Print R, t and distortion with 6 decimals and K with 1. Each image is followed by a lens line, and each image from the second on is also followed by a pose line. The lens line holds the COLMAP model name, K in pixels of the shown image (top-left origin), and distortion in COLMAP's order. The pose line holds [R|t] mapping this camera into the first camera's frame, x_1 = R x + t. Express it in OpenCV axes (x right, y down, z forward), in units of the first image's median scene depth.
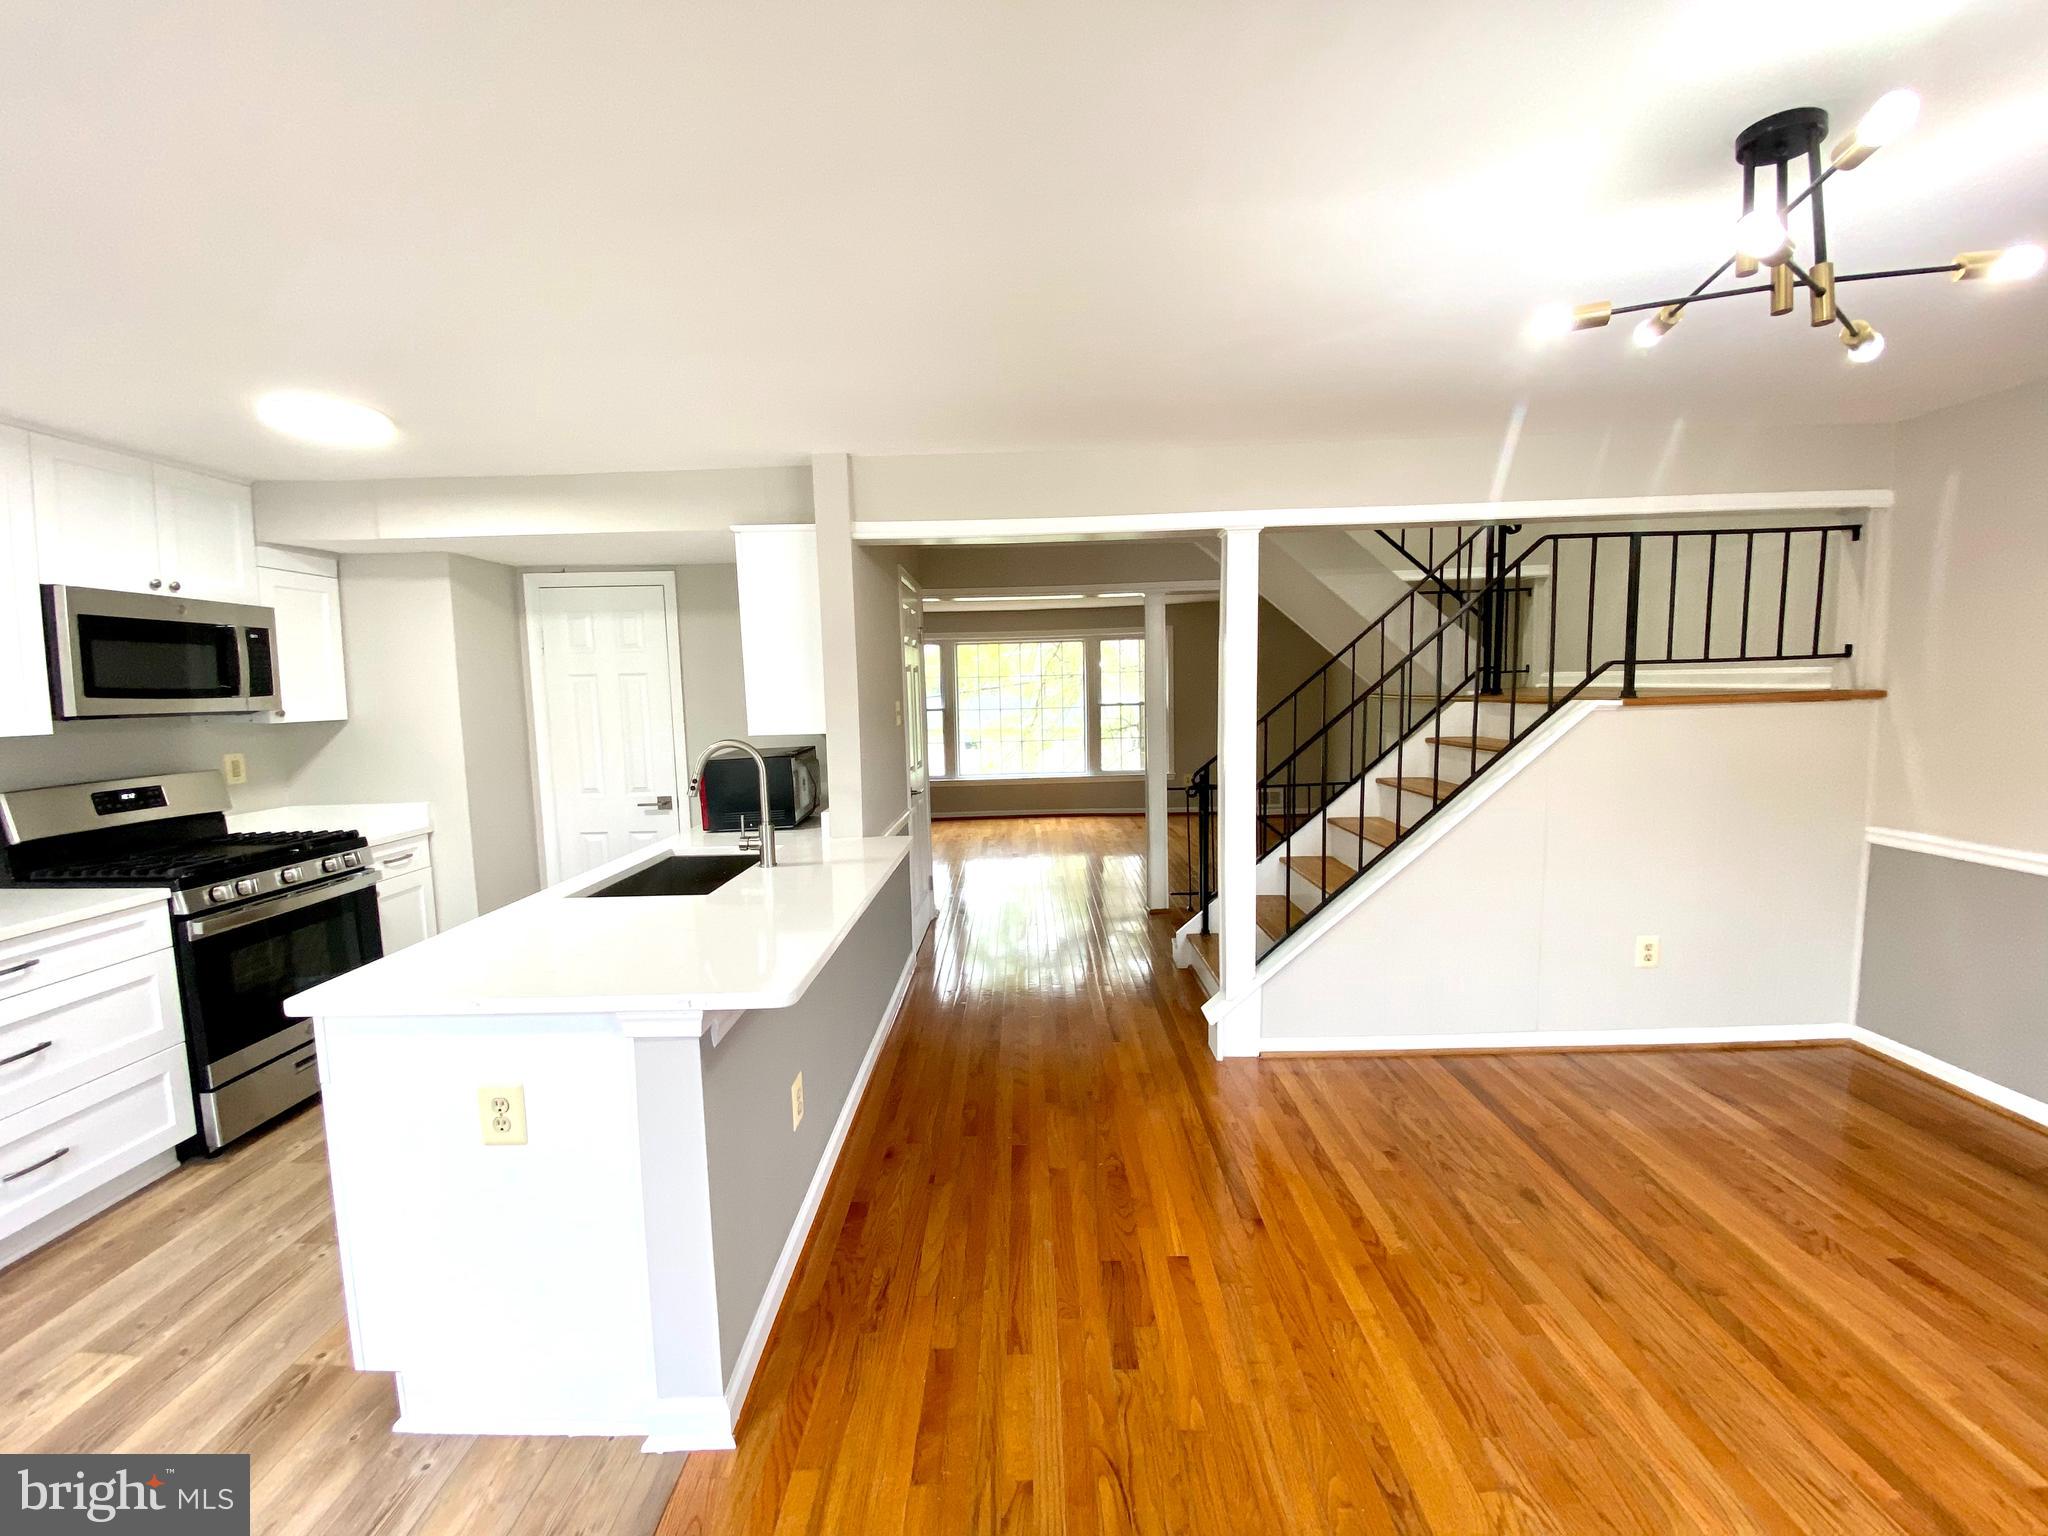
lens RADIAL K [[830.6, 0, 1020.5], [0, 830.6, 764.7], [0, 0, 1]] dist [0.026240, -0.023066]
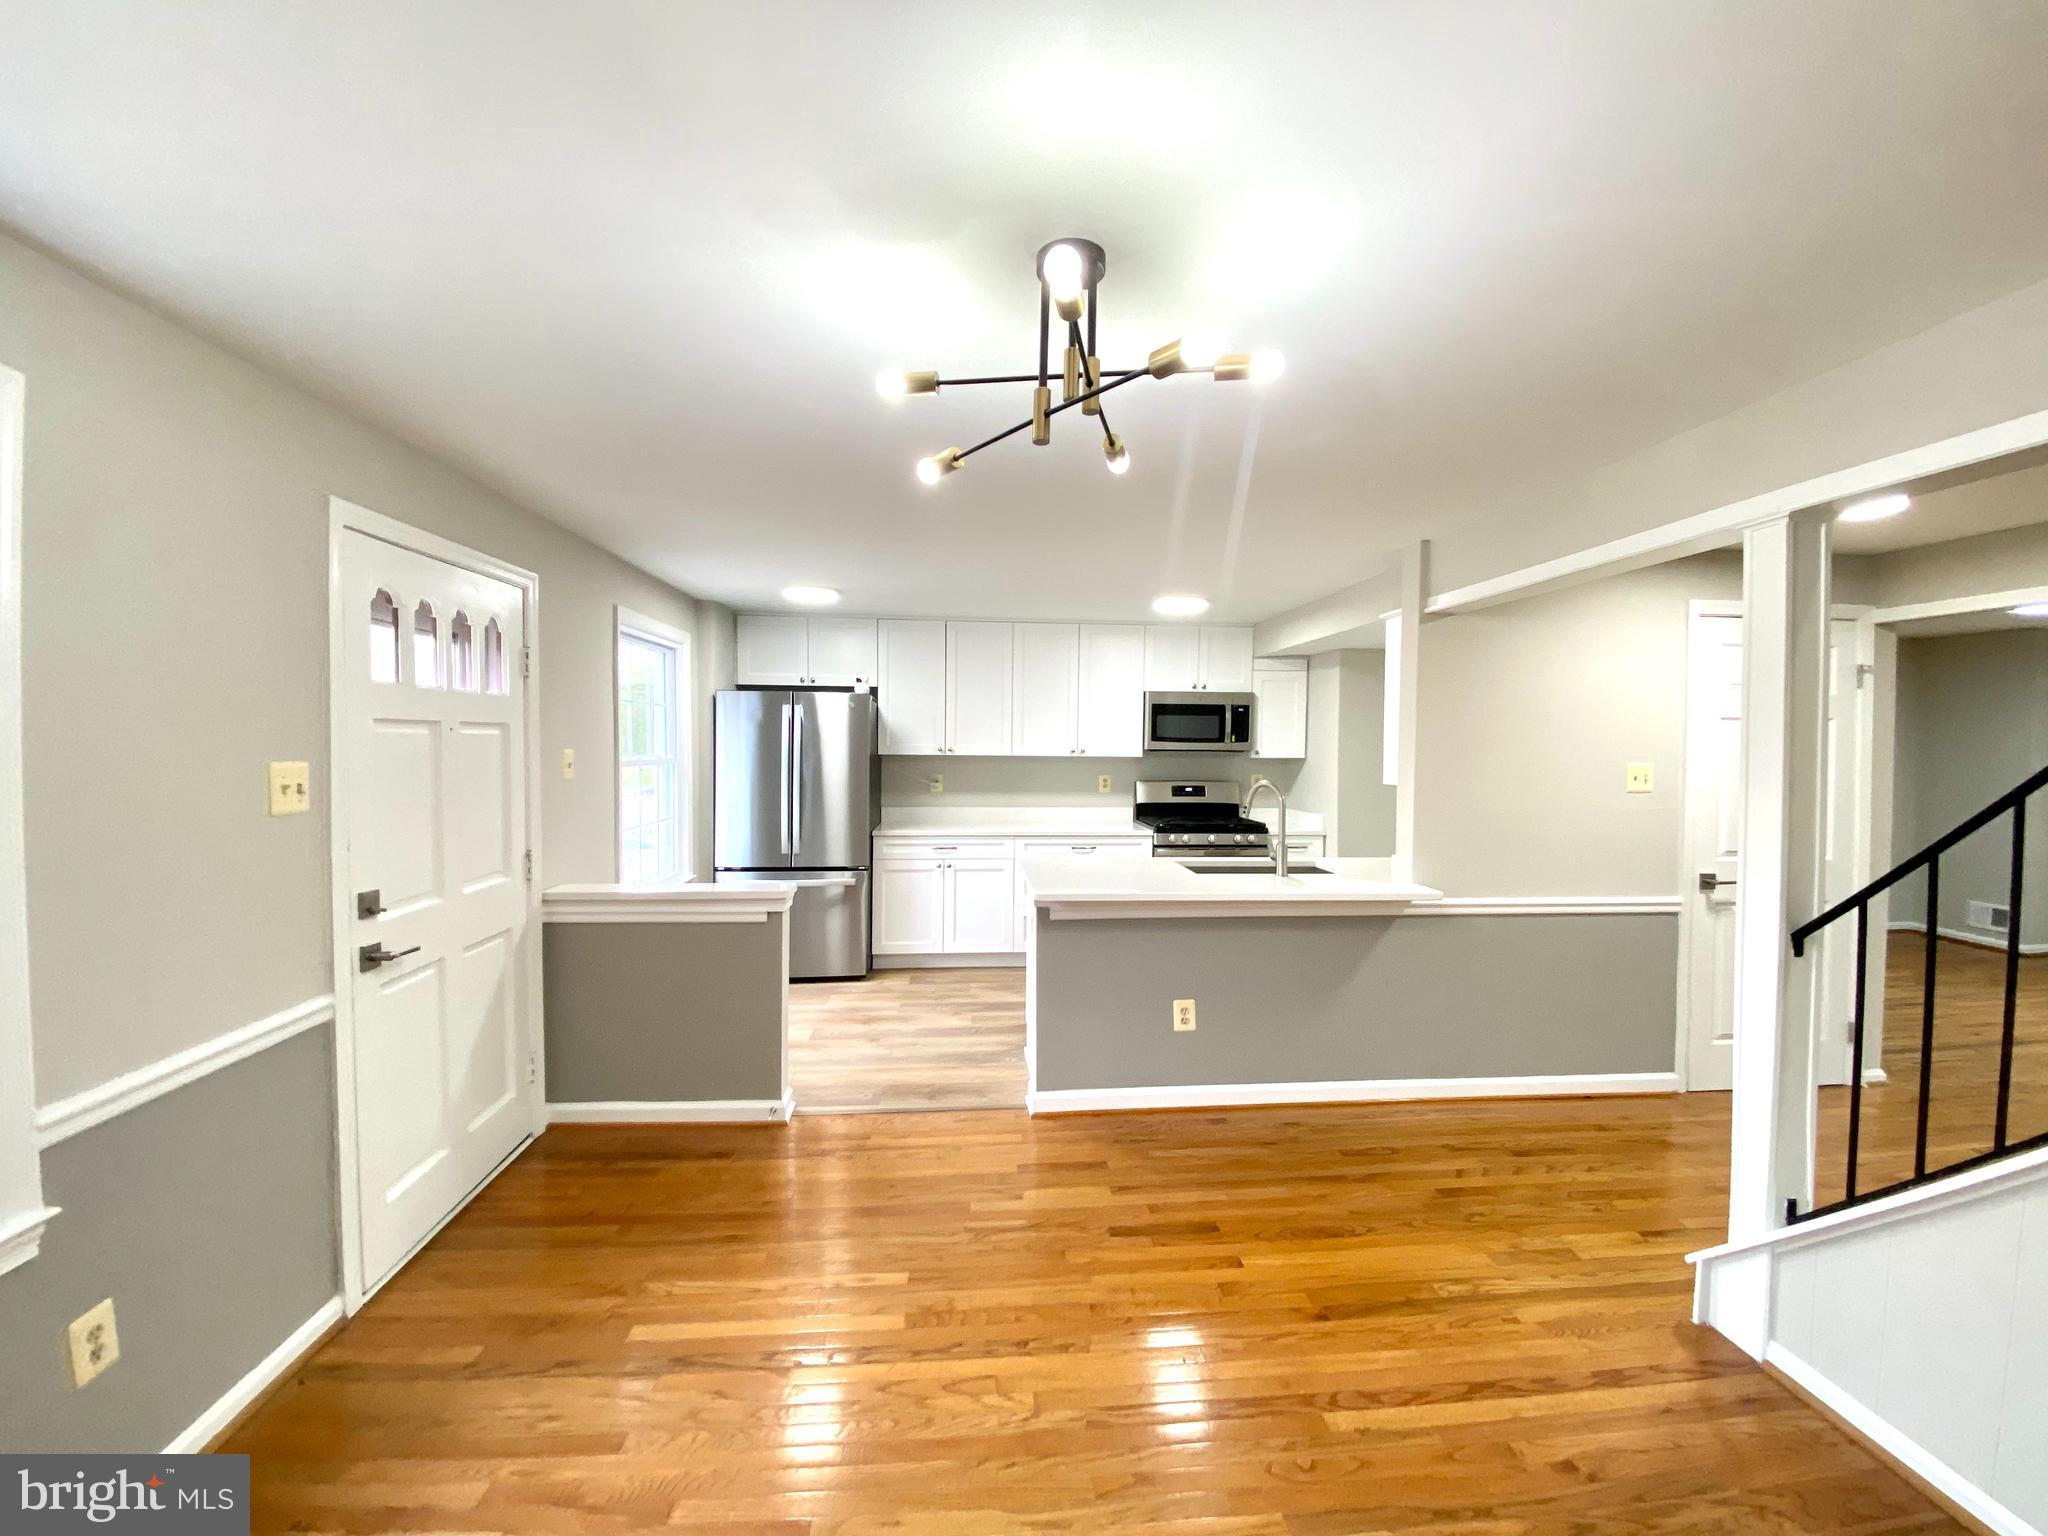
lens RADIAL K [[830.6, 0, 1020.5], [0, 830.6, 764.7], [0, 0, 1]] dist [0.026240, -0.023066]
pose [[0.081386, 0.051306, -0.995361, 0.975538], [-0.101604, 0.993898, 0.042923, -0.072201], [0.991490, 0.097640, 0.086103, 0.428227]]
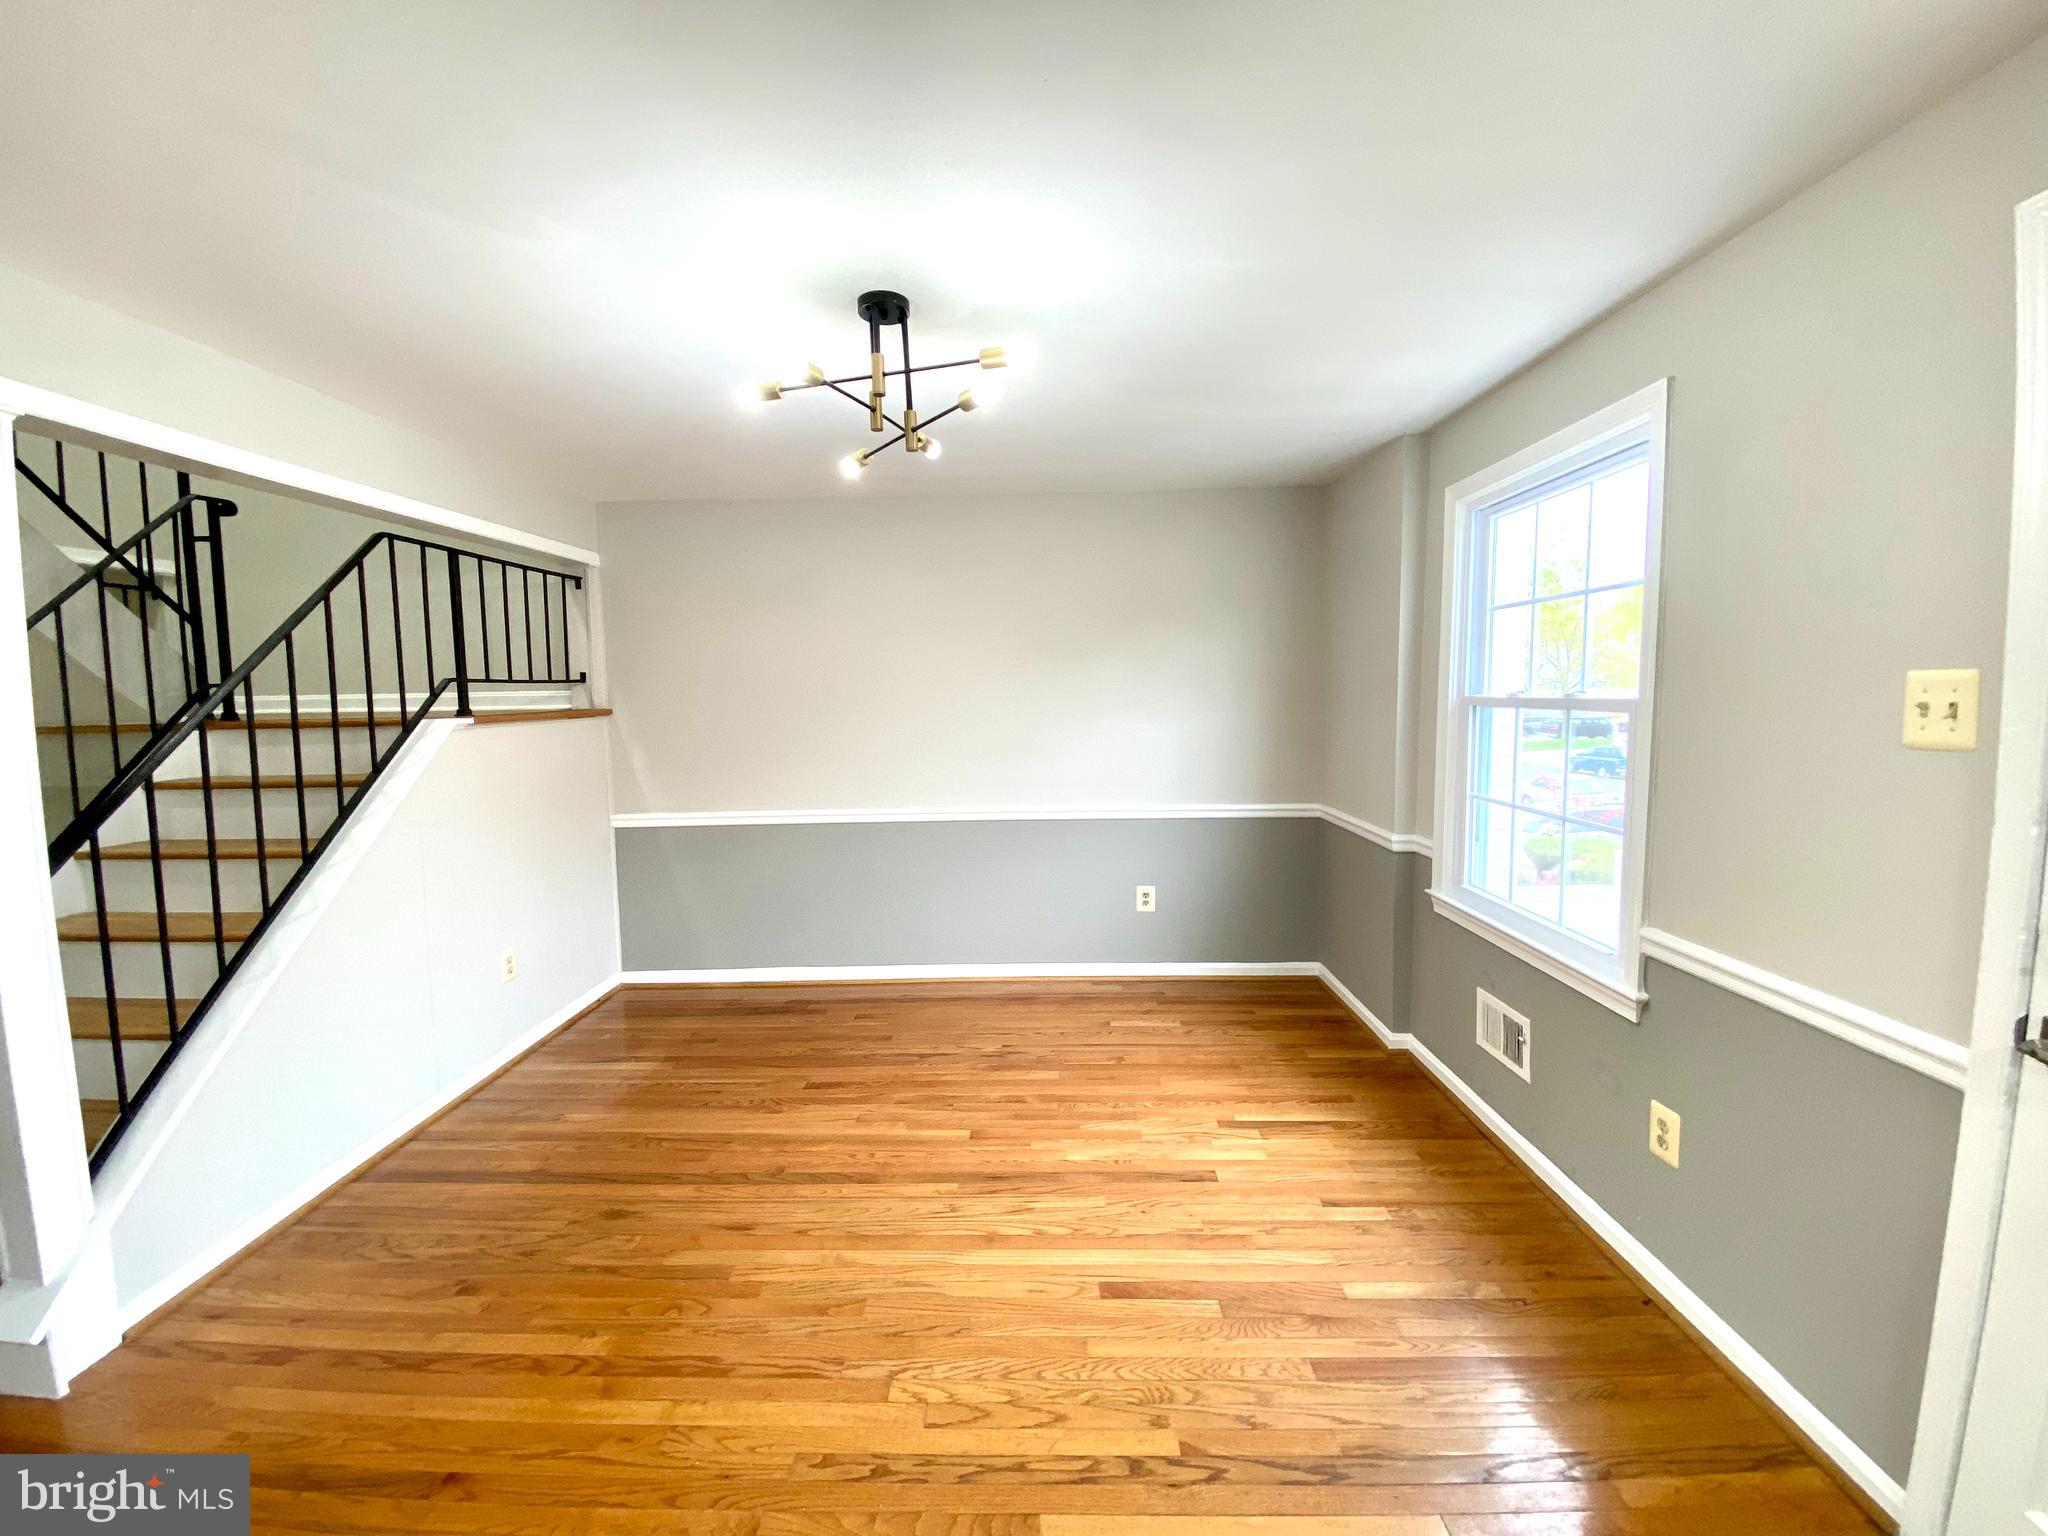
lens RADIAL K [[830.6, 0, 1020.5], [0, 830.6, 764.7], [0, 0, 1]] dist [0.026240, -0.023066]
pose [[0.011442, -0.061605, 0.998035, -0.284949], [0.110157, 0.992103, 0.059976, -0.012033], [-0.993848, 0.109254, 0.018138, 0.390237]]
